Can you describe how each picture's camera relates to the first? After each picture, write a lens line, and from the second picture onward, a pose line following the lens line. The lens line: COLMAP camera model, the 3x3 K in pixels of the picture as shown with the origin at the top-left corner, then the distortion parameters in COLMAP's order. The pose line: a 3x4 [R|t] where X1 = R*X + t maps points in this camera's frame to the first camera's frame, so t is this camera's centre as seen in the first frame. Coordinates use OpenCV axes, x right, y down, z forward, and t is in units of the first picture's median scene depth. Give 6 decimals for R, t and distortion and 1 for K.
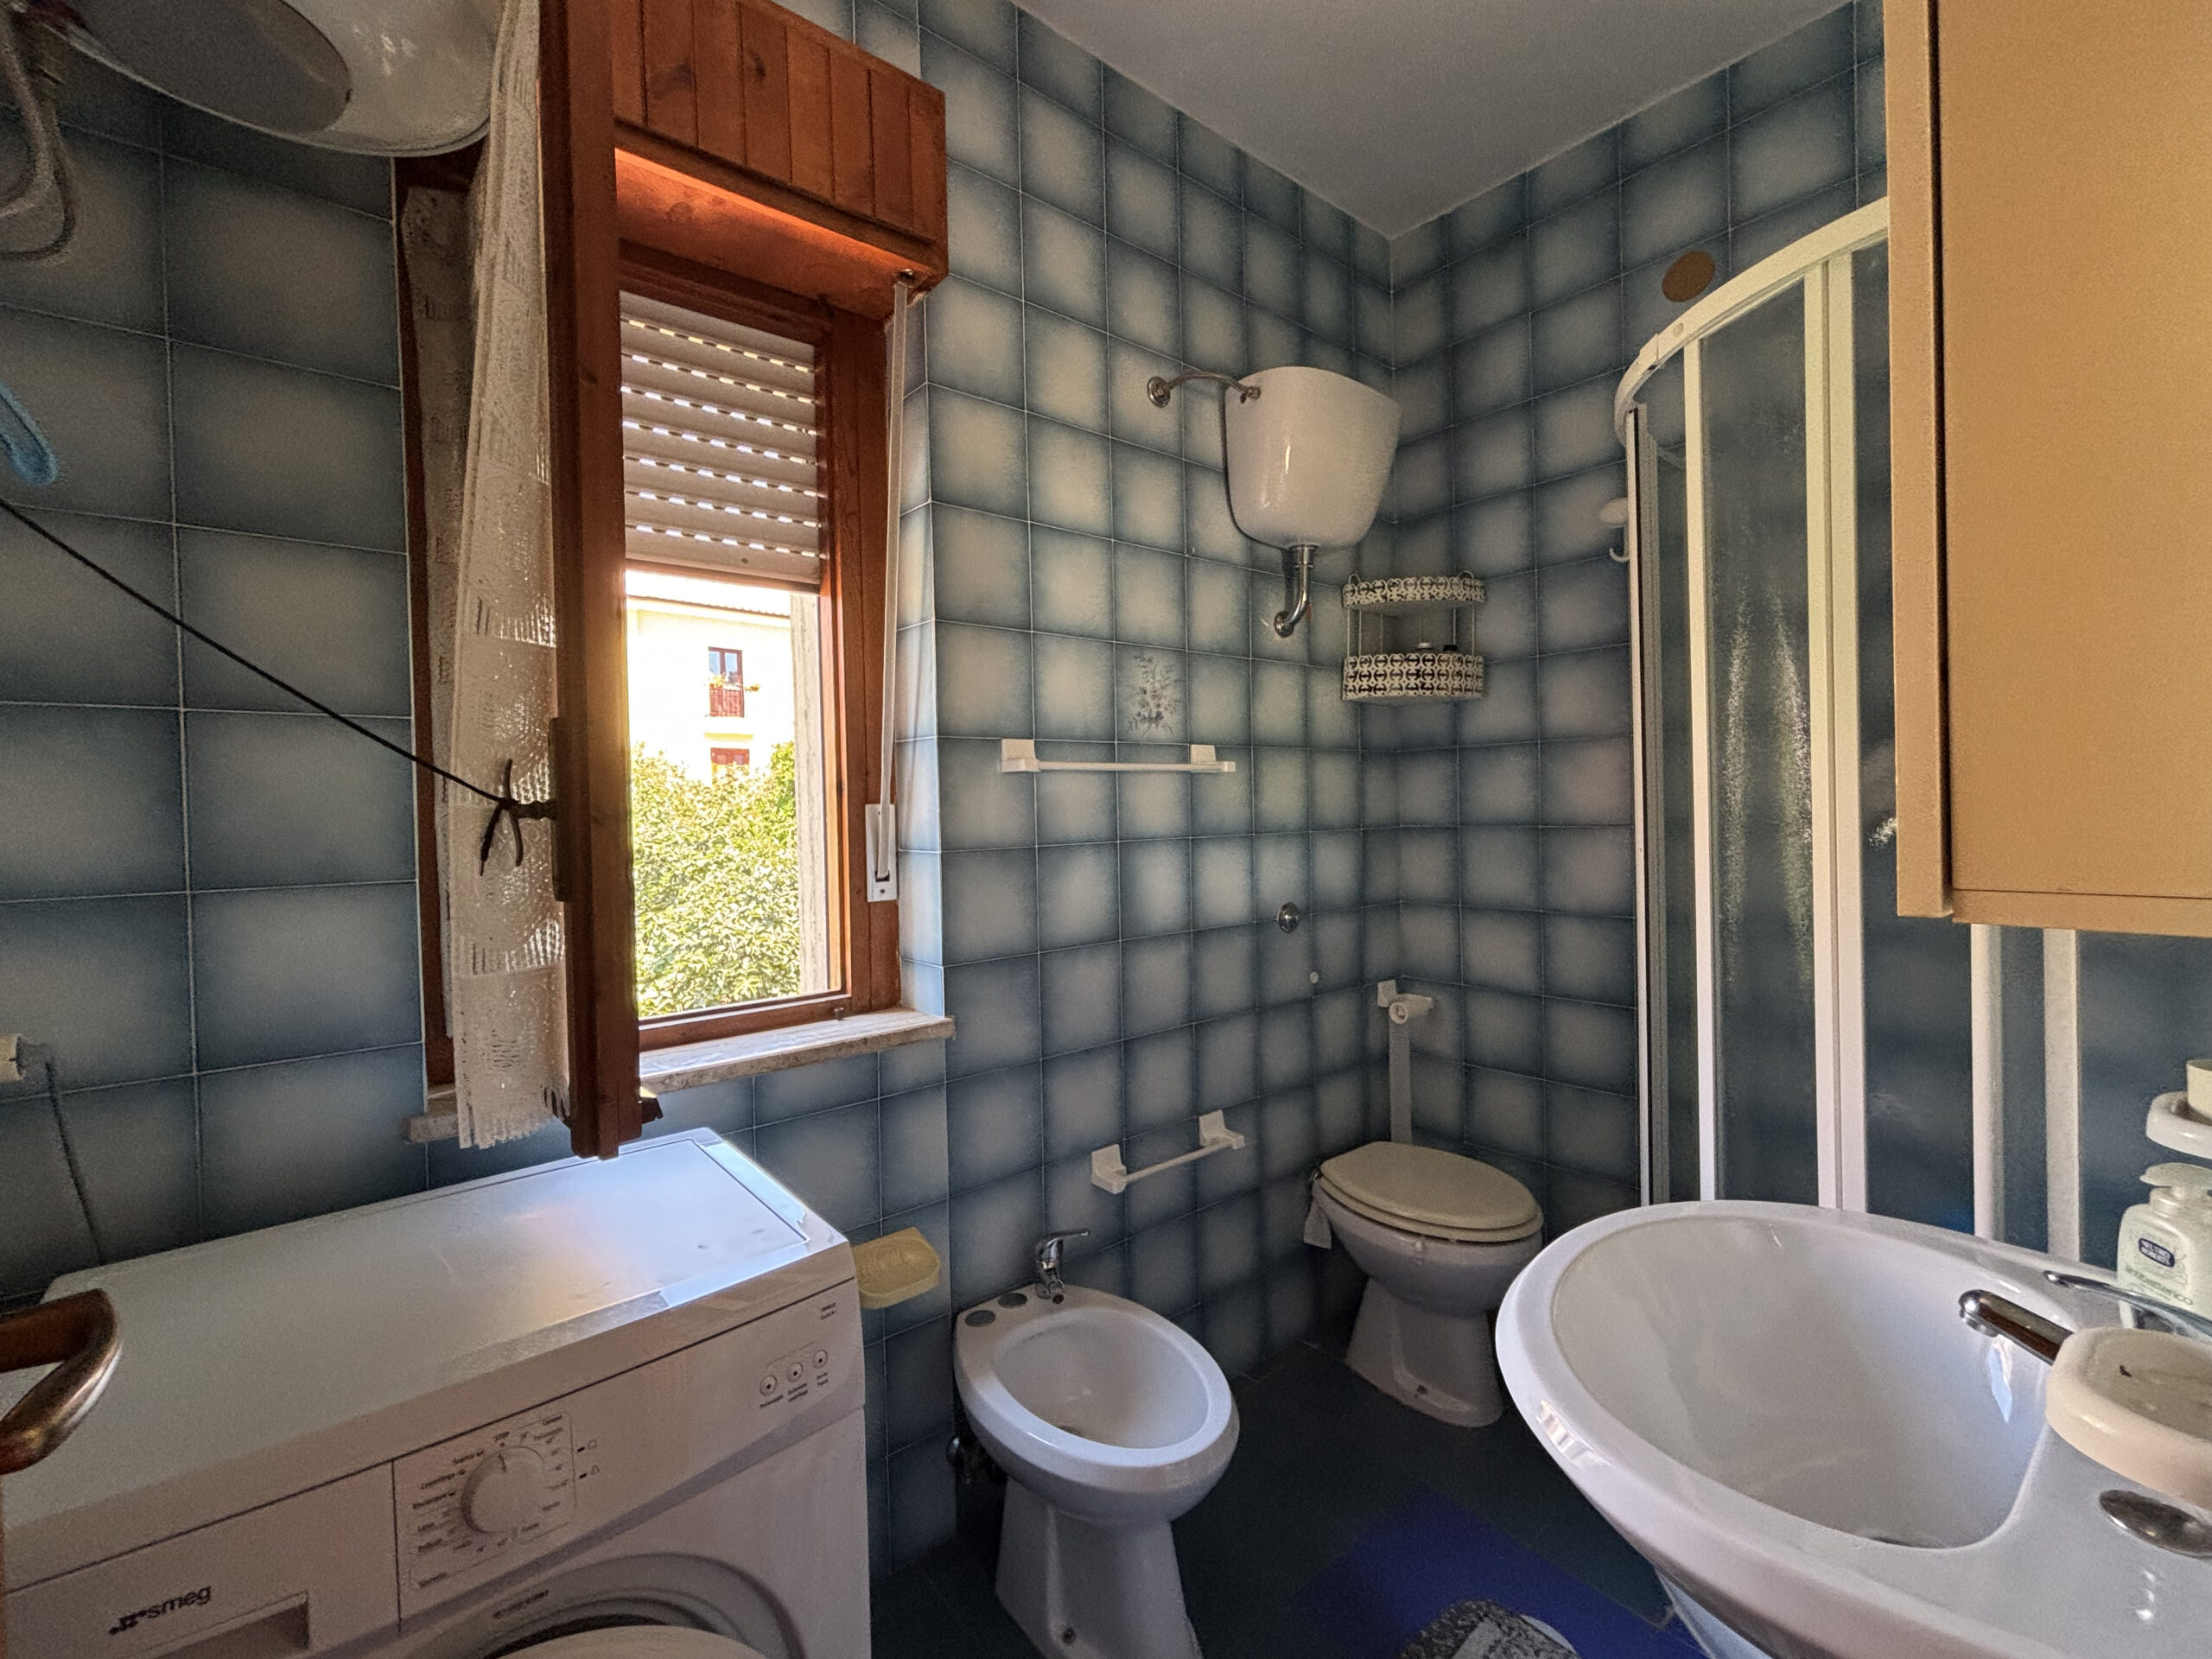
lens RADIAL K [[924.3, 0, 1110.4], [0, 924.3, 820.5], [0, 0, 1]] dist [0.002725, -0.001844]
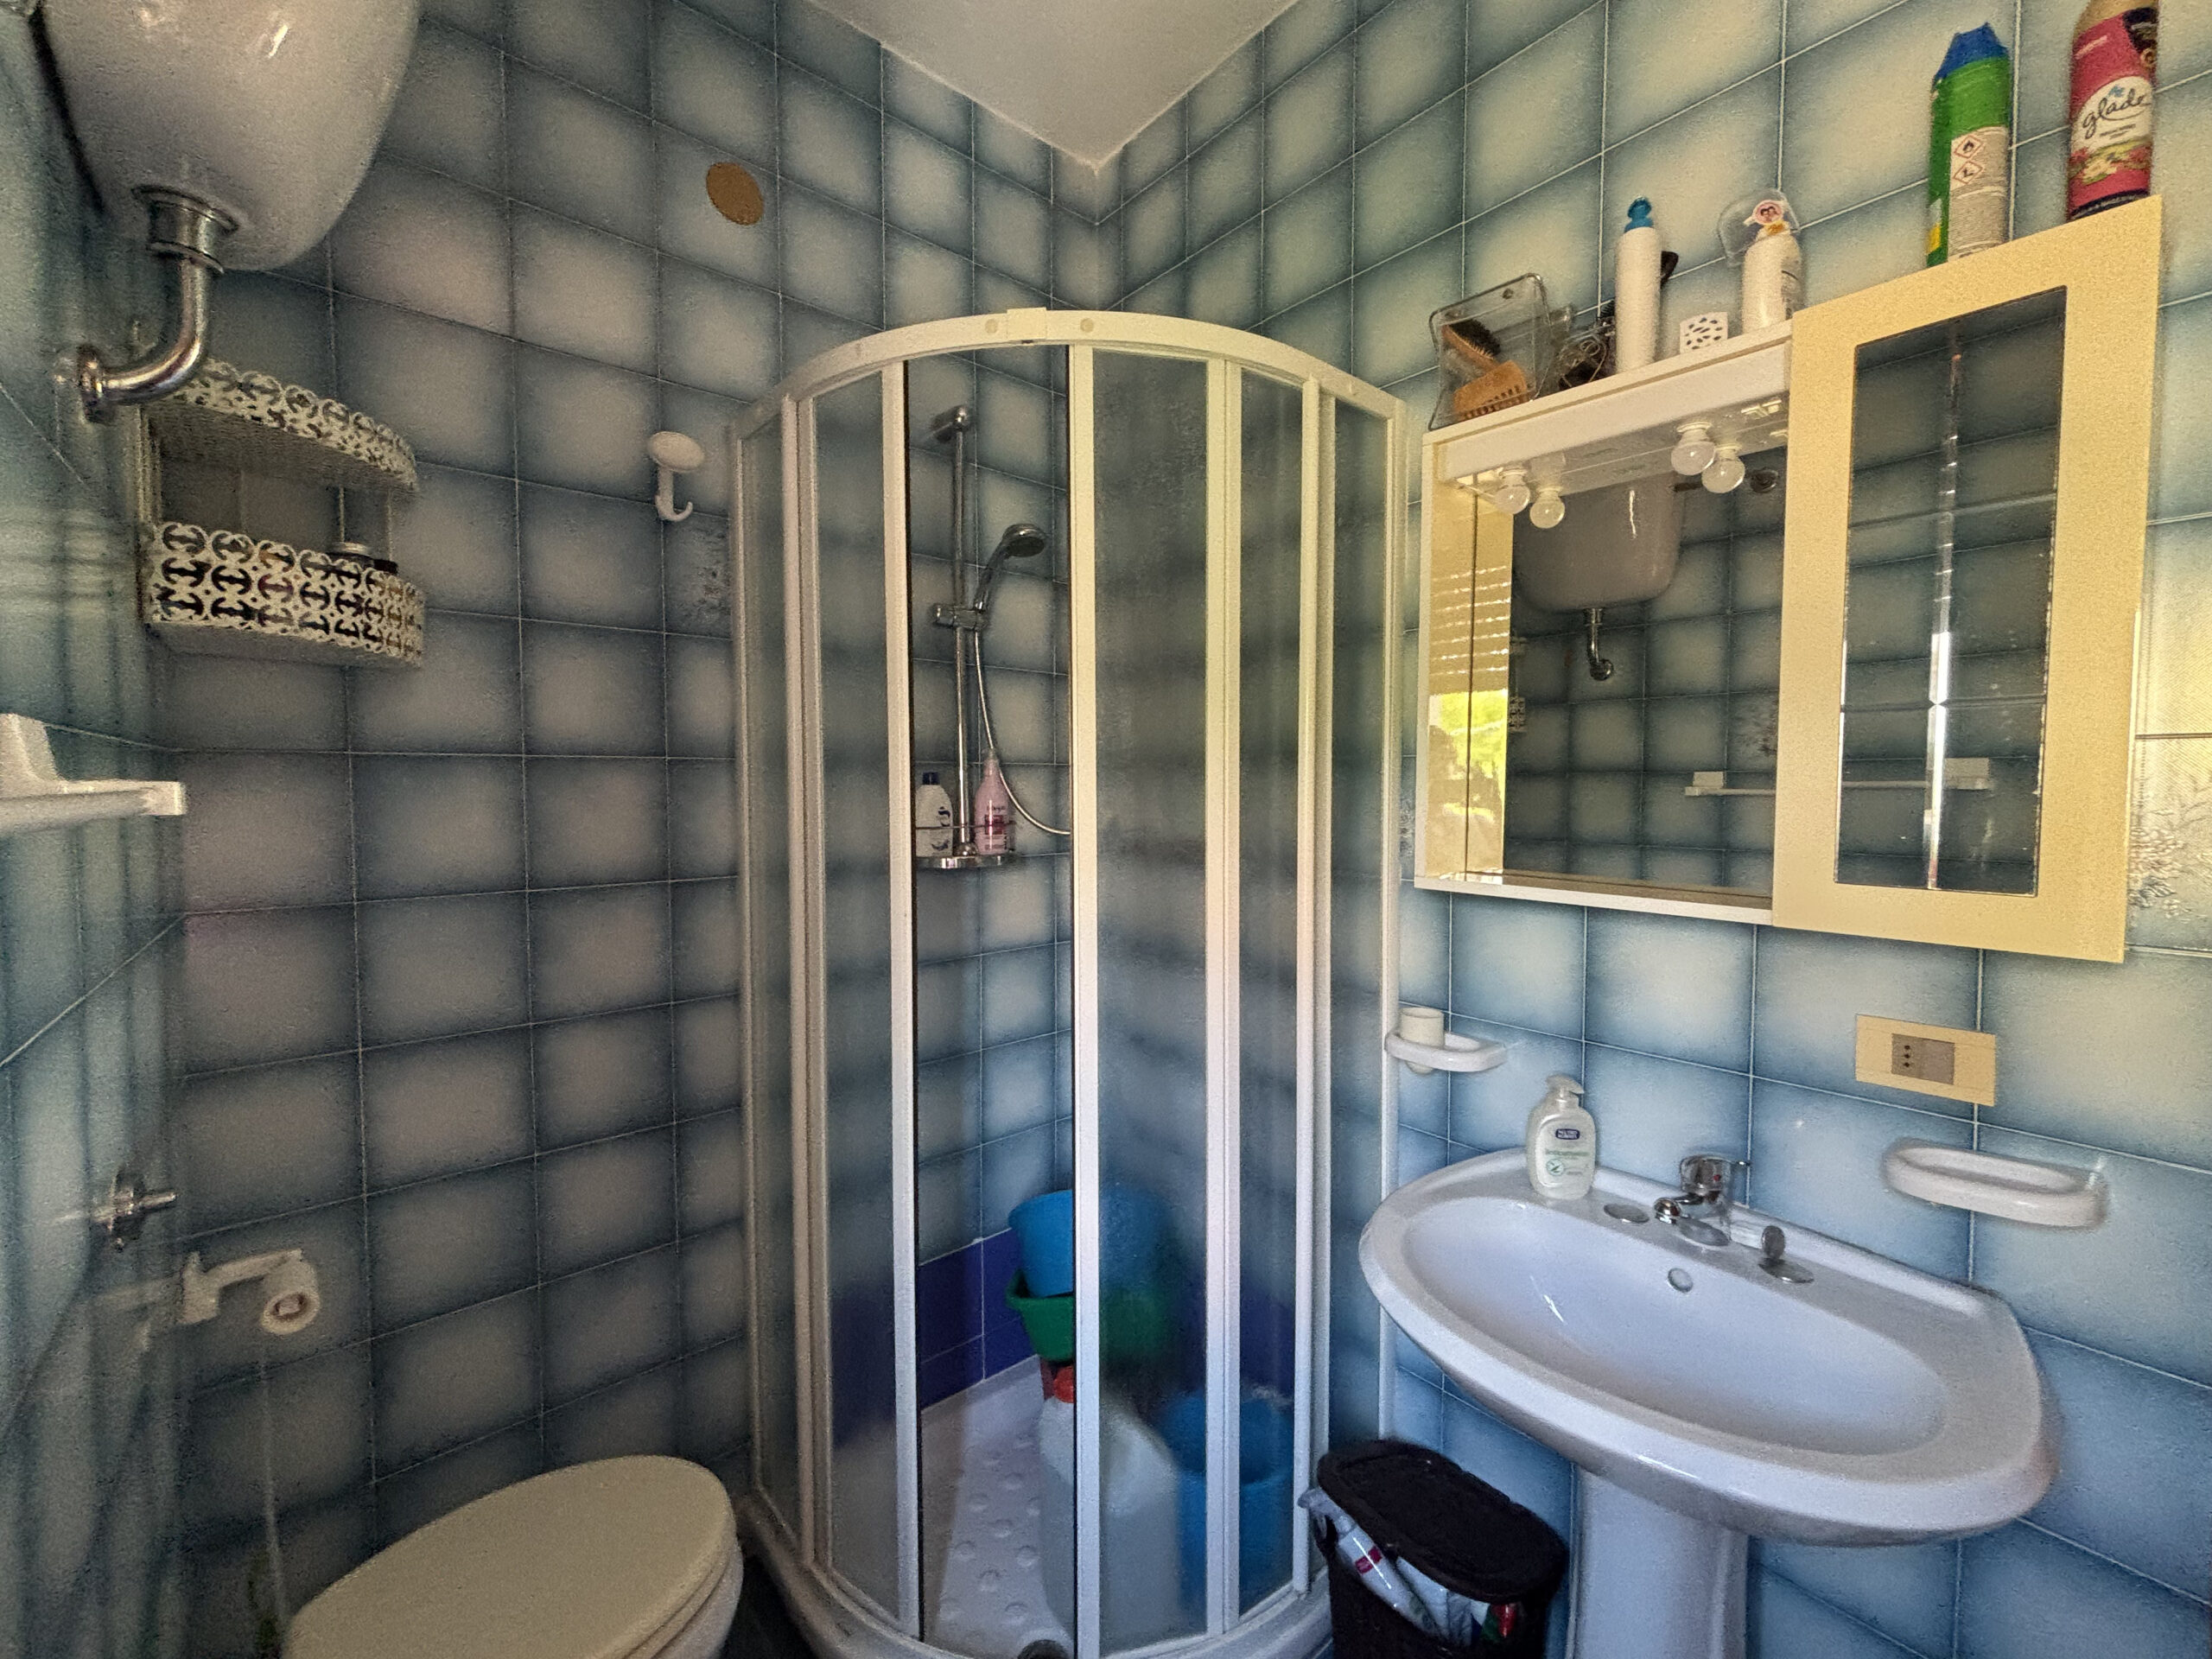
lens RADIAL K [[924.3, 0, 1092.4], [0, 924.3, 820.7], [0, 0, 1]] dist [0.002725, -0.001844]
pose [[-0.006293, -0.014443, 0.999876, -0.187740], [0.019351, 0.999707, 0.014562, -0.047951], [-0.999793, 0.019440, -0.006012, 0.690188]]
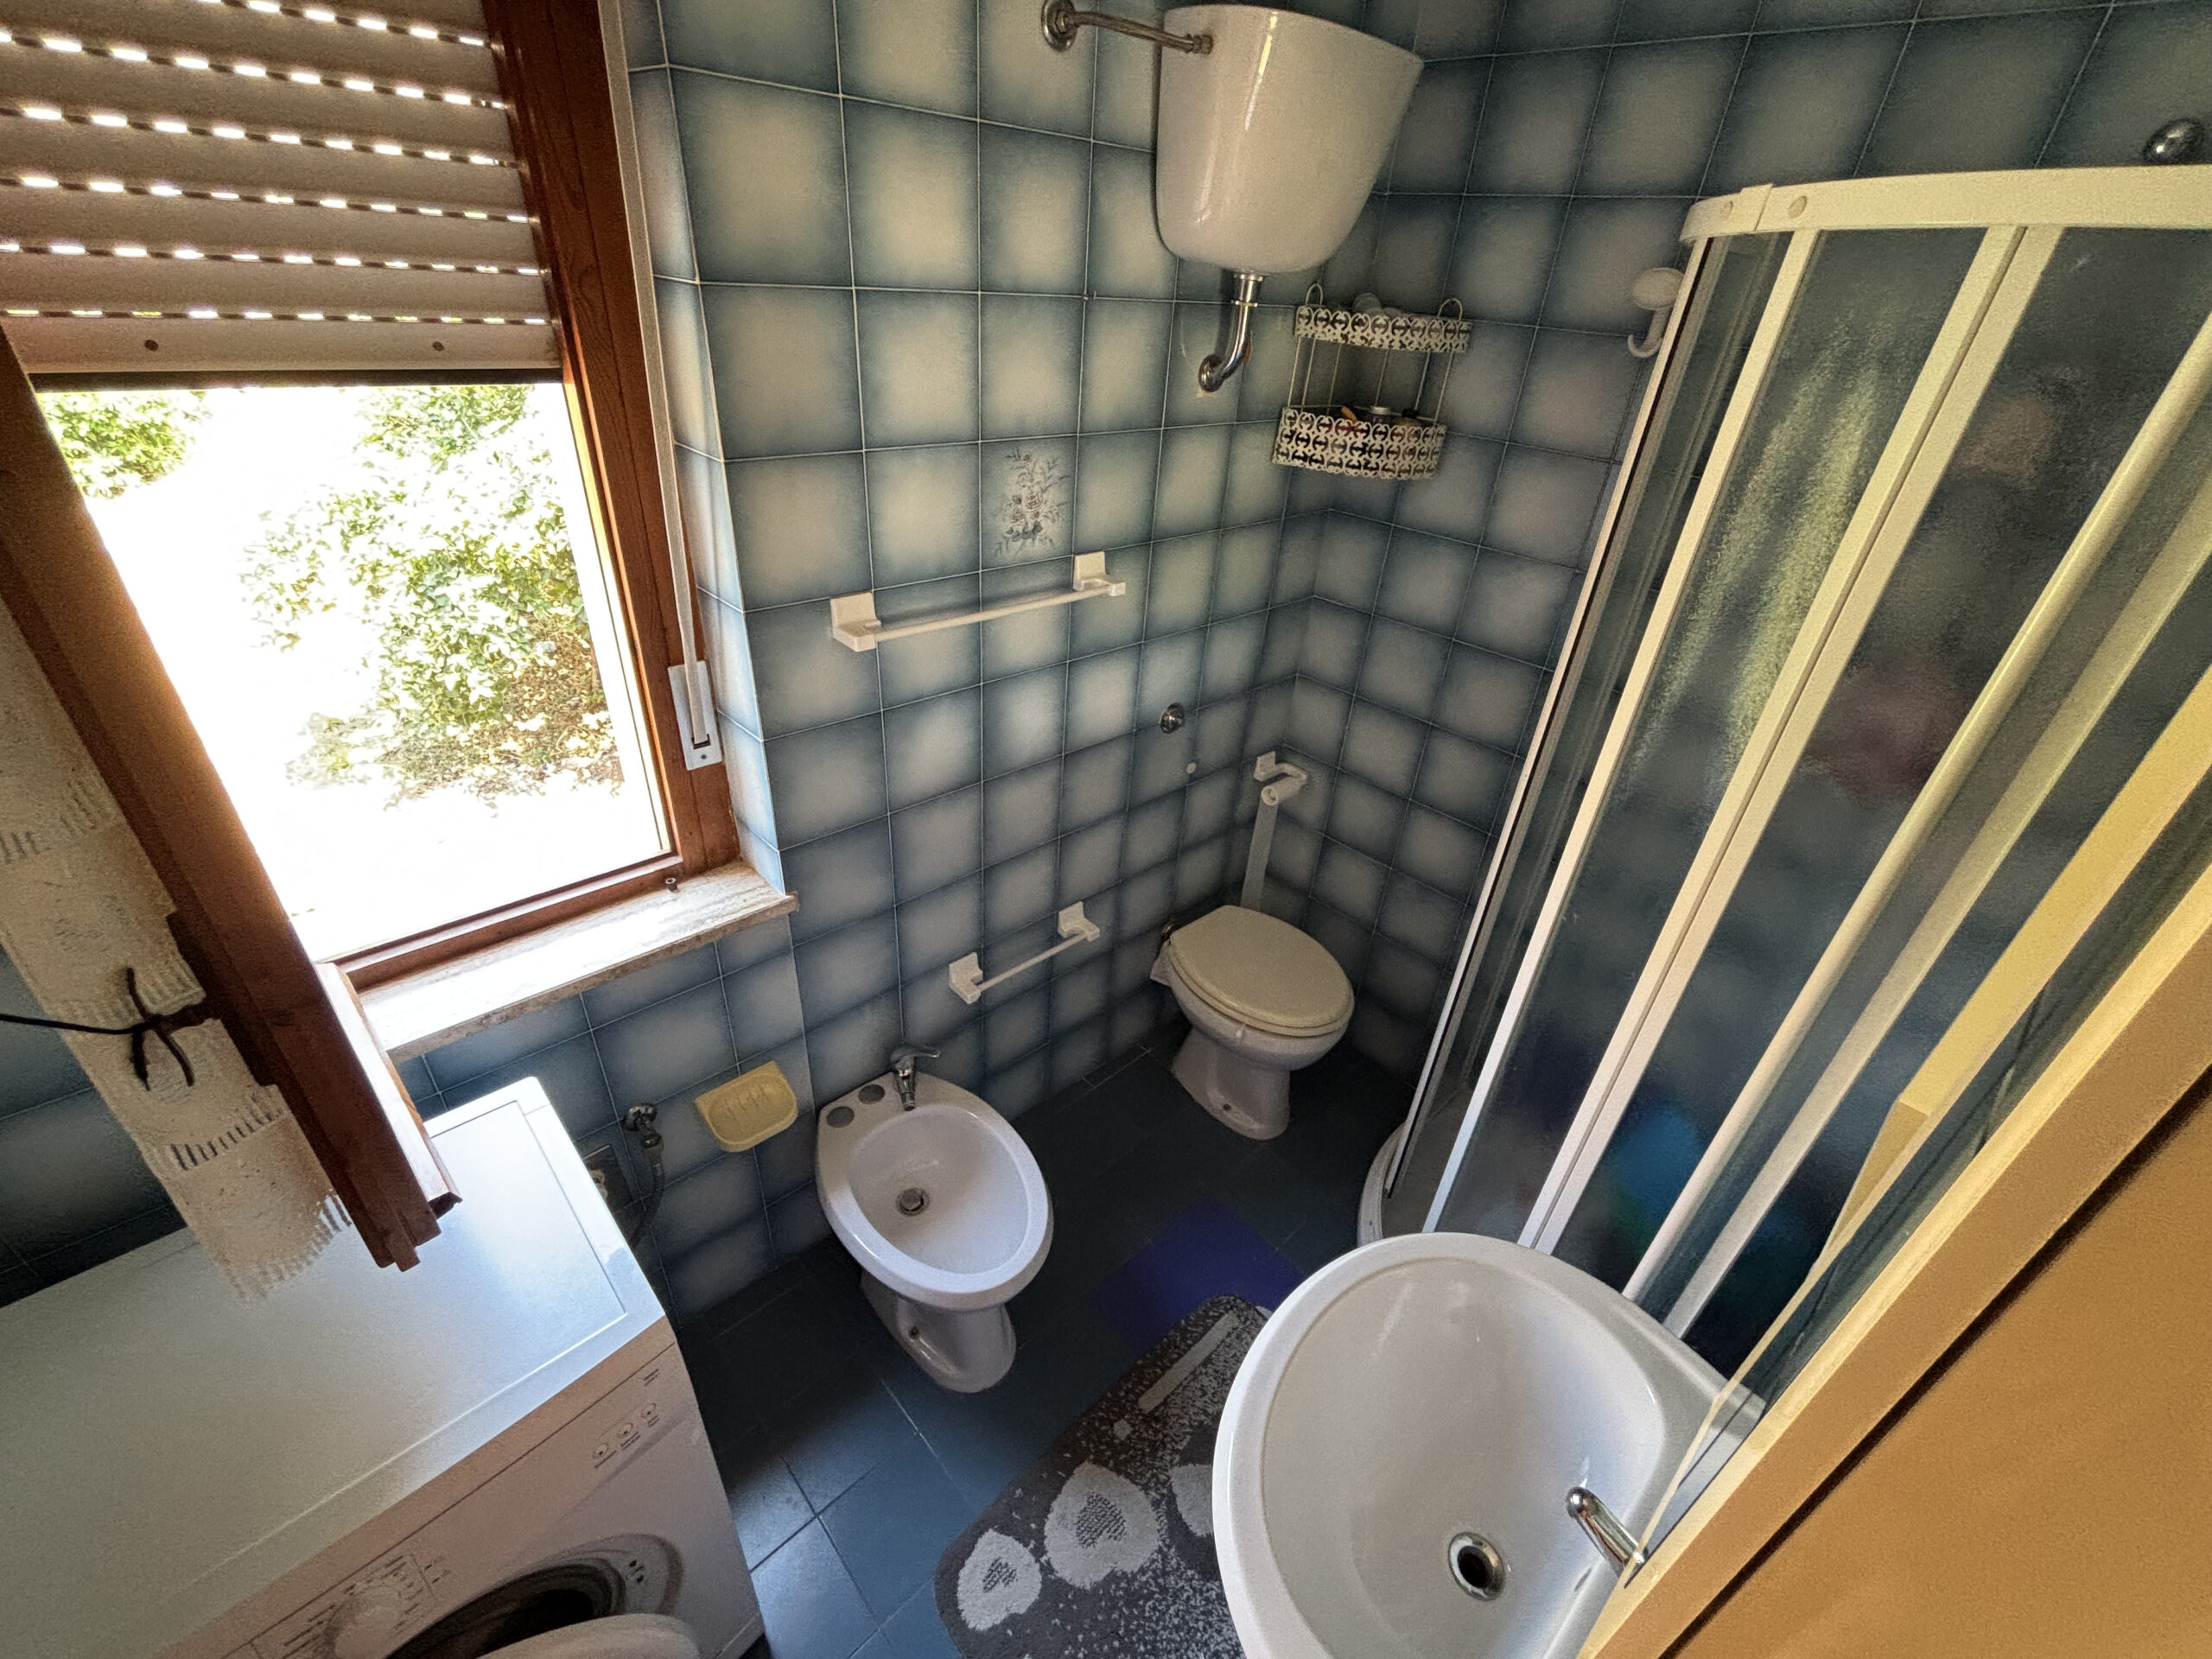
lens RADIAL K [[924.3, 0, 1109.8], [0, 924.3, 823.3], [0, 0, 1]] dist [0.002725, -0.001844]
pose [[0.994340, 0.046858, 0.095354, 0.050330], [-0.088578, 0.861206, 0.500478, -0.297601], [-0.058668, -0.506092, 0.860482, 0.151826]]
